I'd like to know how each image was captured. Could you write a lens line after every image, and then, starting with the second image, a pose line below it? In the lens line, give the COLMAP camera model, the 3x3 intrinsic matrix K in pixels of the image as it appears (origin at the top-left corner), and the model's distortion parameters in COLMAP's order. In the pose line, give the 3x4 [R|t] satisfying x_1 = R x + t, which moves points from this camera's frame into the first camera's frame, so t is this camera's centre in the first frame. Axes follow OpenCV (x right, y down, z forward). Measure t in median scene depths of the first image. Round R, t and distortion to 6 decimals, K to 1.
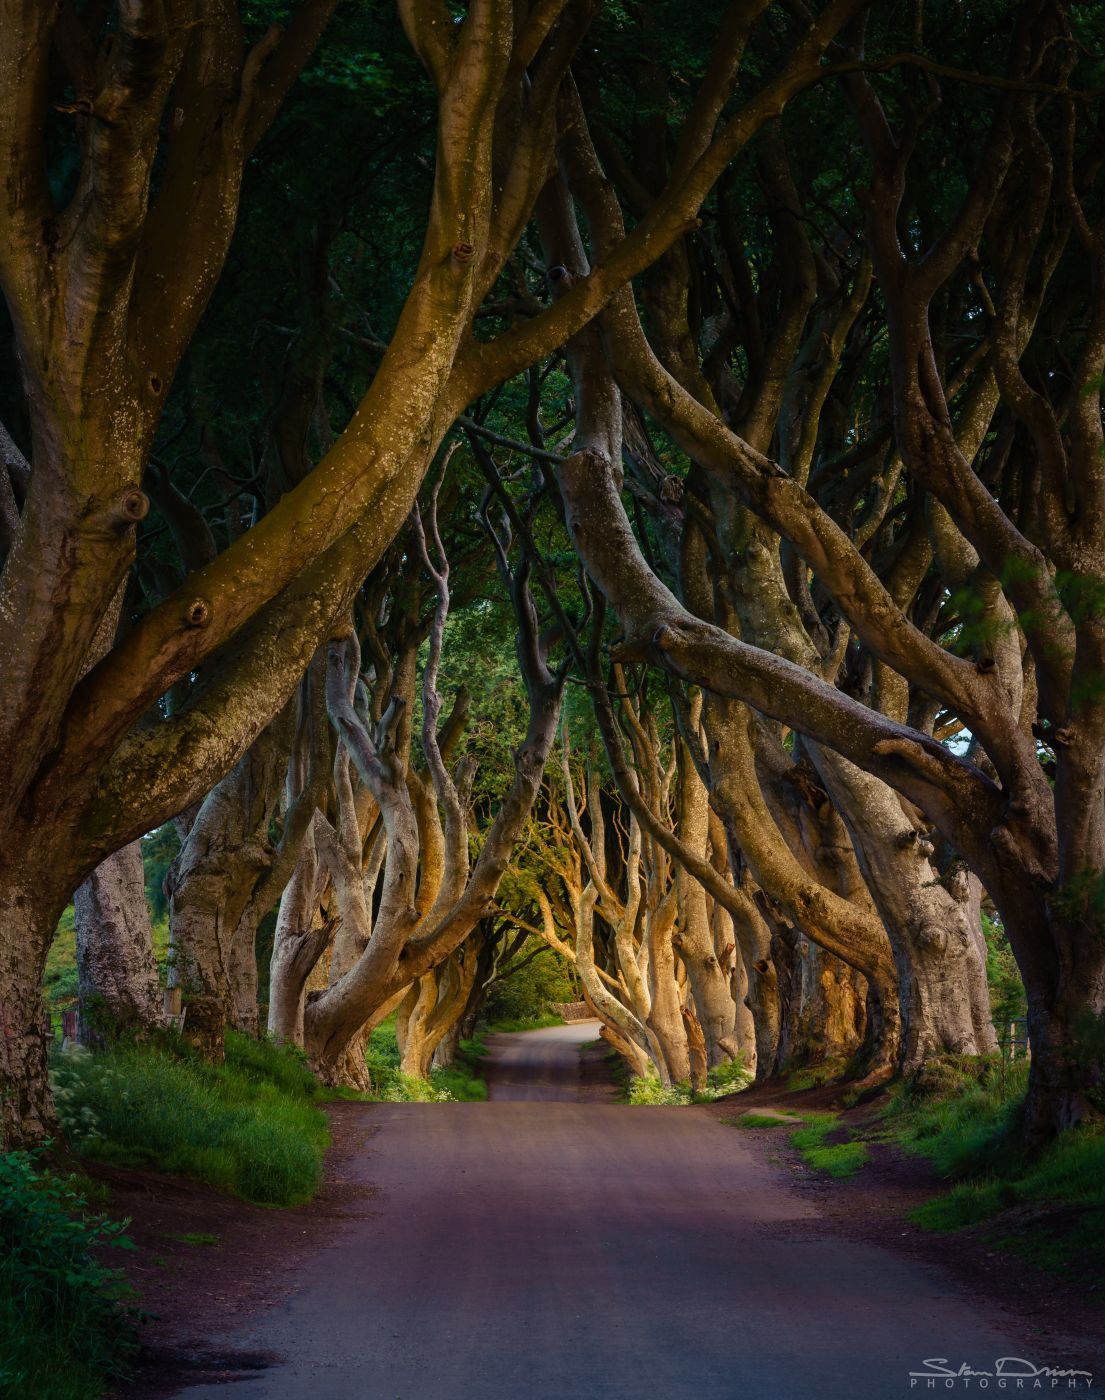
lens RADIAL K [[1612.4, 0, 551.6], [0, 1612.4, 929.8], [0, 0, 1]] dist [0.001999, 0.025687]
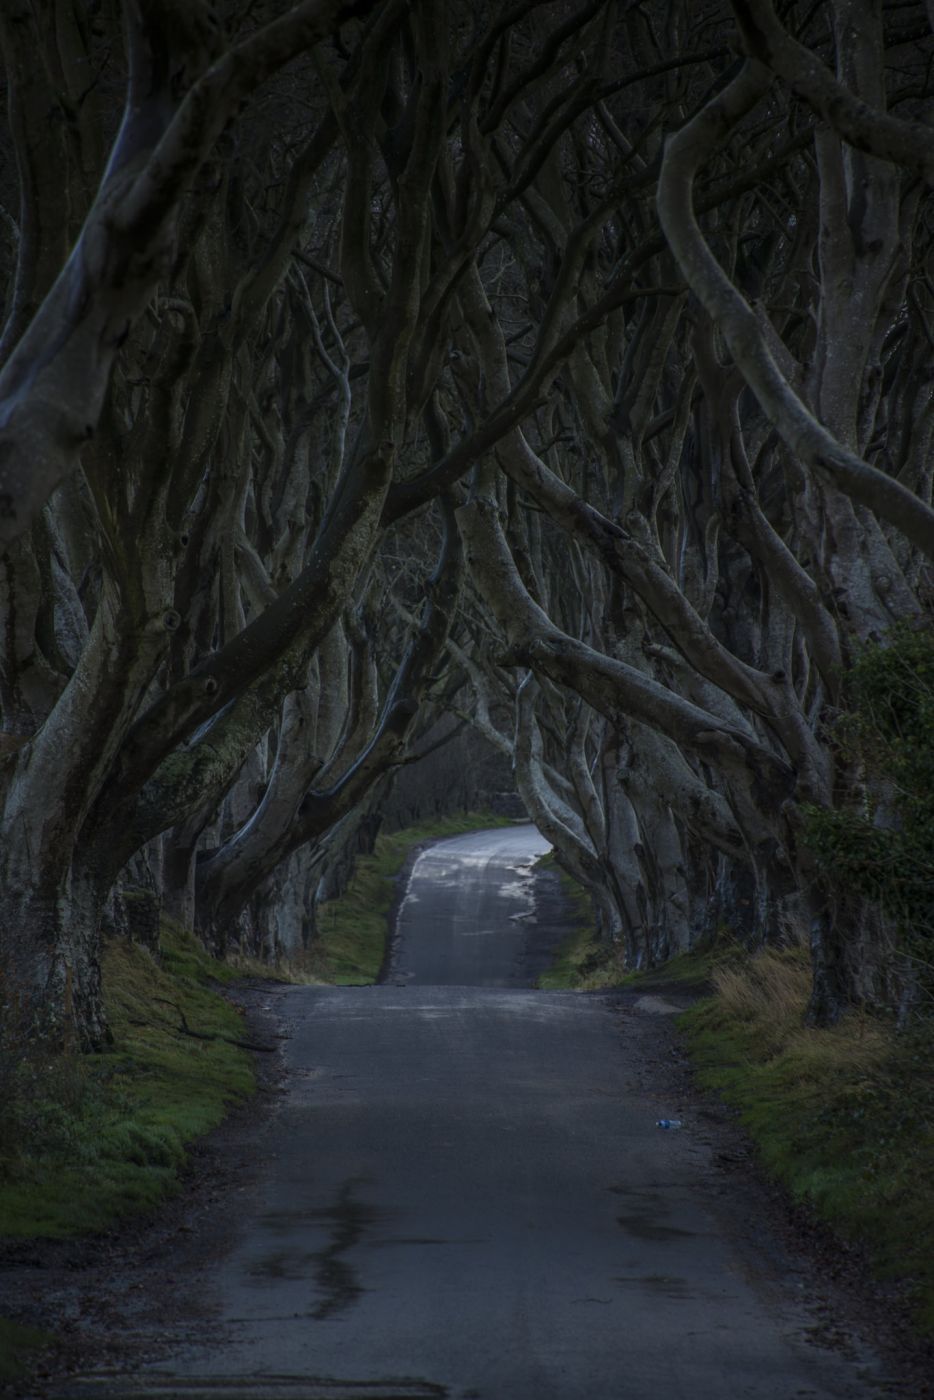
lens RADIAL K [[4549.3, 0, 491.1], [0, 4549.3, 675.3], [0, 0, 1]] dist [1.179822, 0.089704]
pose [[0.999859, 0.004759, -0.016113, 0.090844], [-0.003579, 0.997364, 0.072478, -0.421816], [0.016416, -0.072410, 0.997240, -2.649020]]
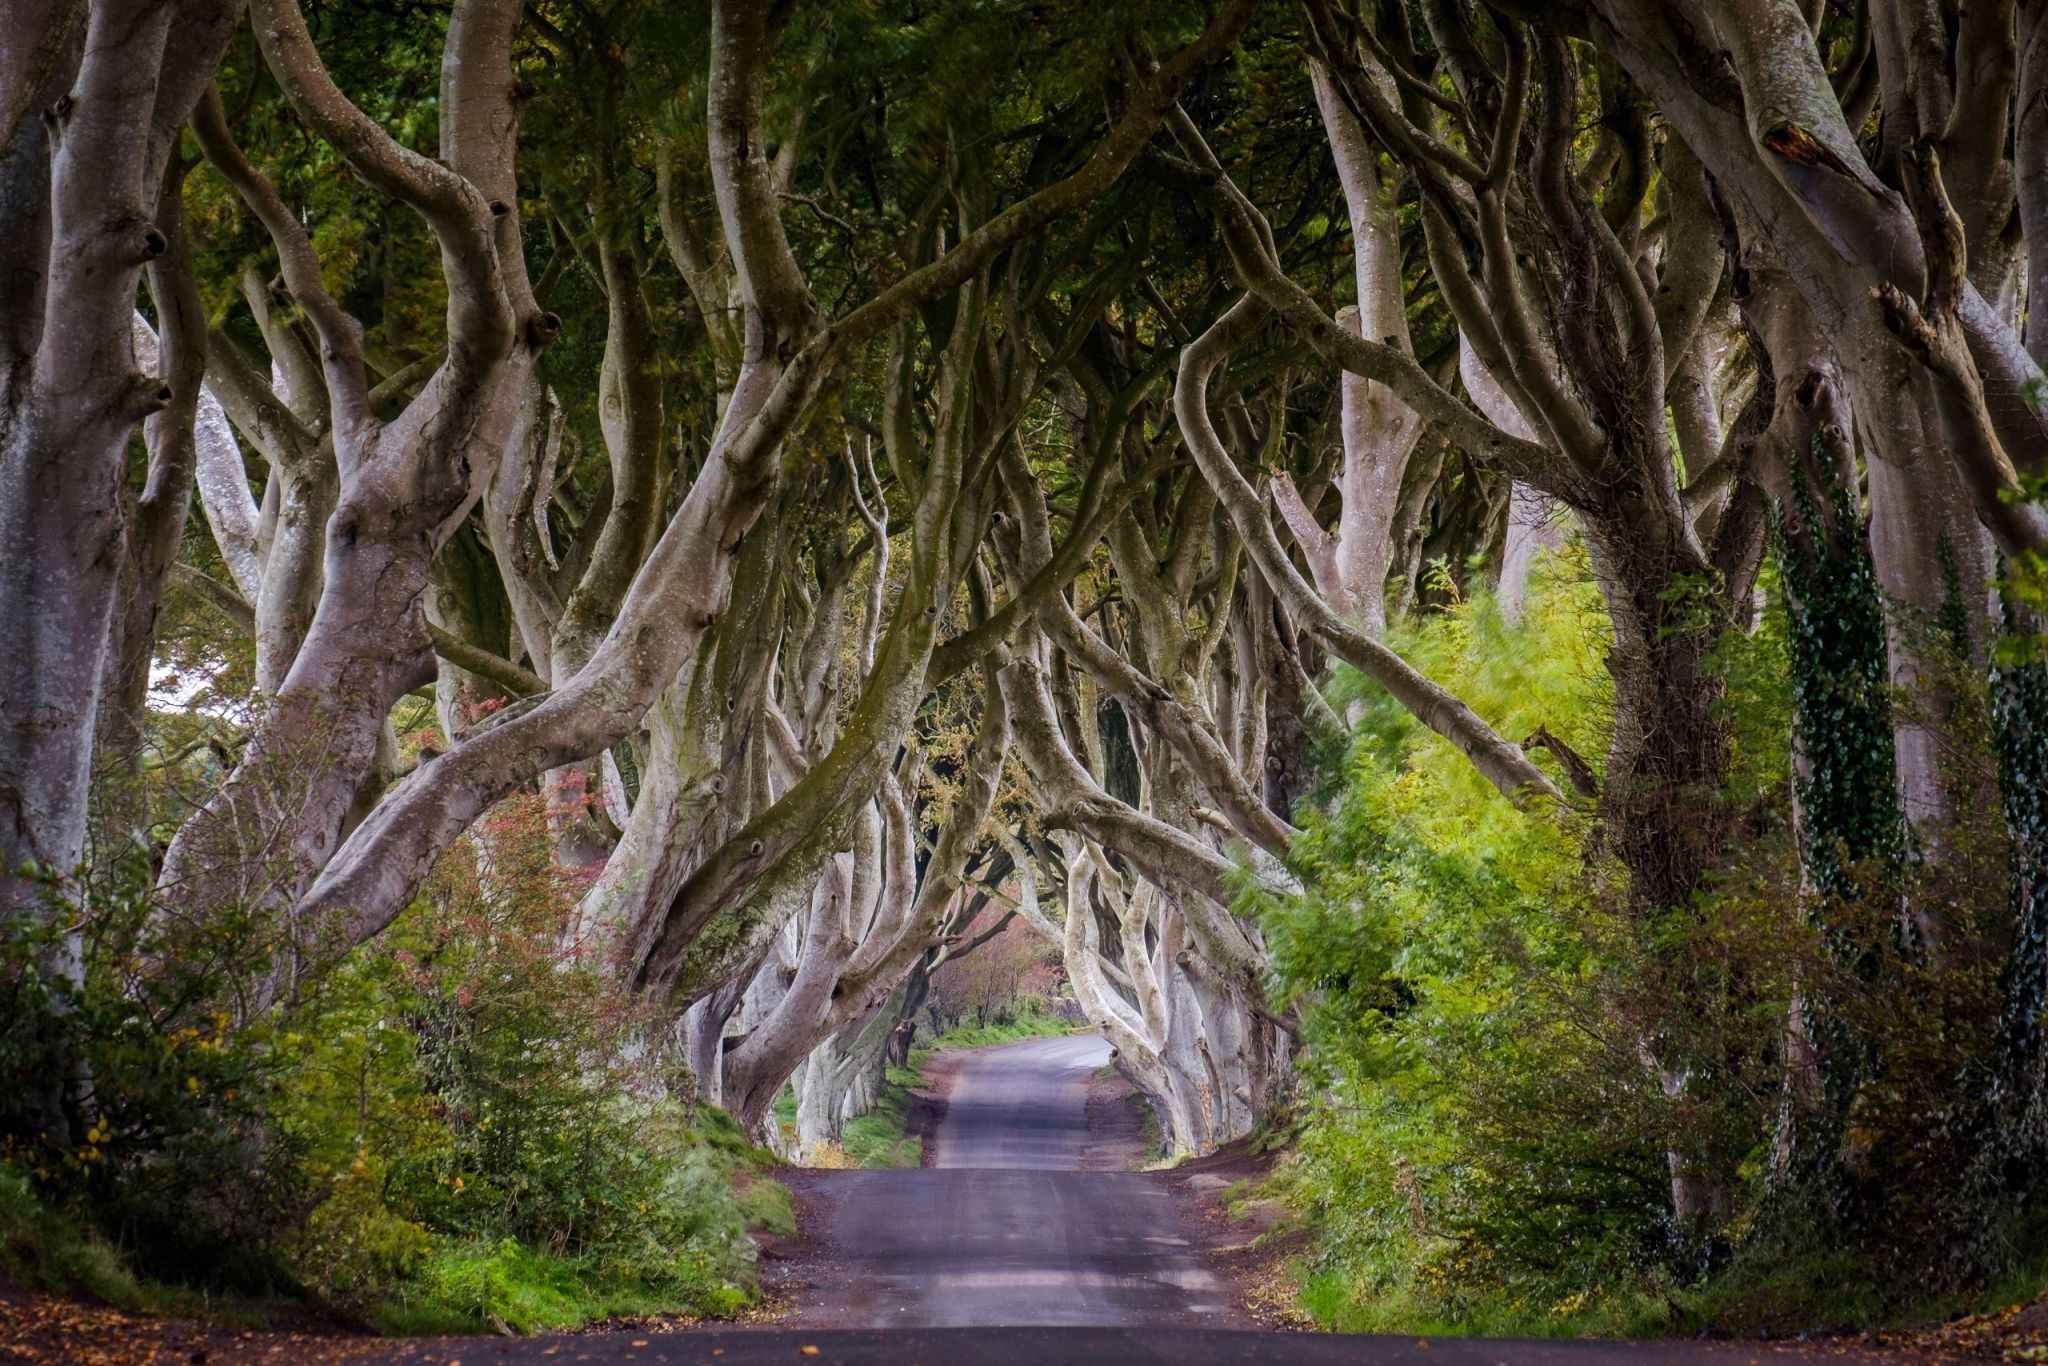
lens RADIAL K [[7254.5, 0, 1024.0], [0, 7254.5, 683.0], [0, 0, 1]] dist [0.392002, 1.043523]
pose [[0.999777, -0.001273, -0.021096, 0.145150], [0.002111, 0.999207, 0.039762, -0.509202], [0.021029, -0.039797, 0.998986, -4.756847]]
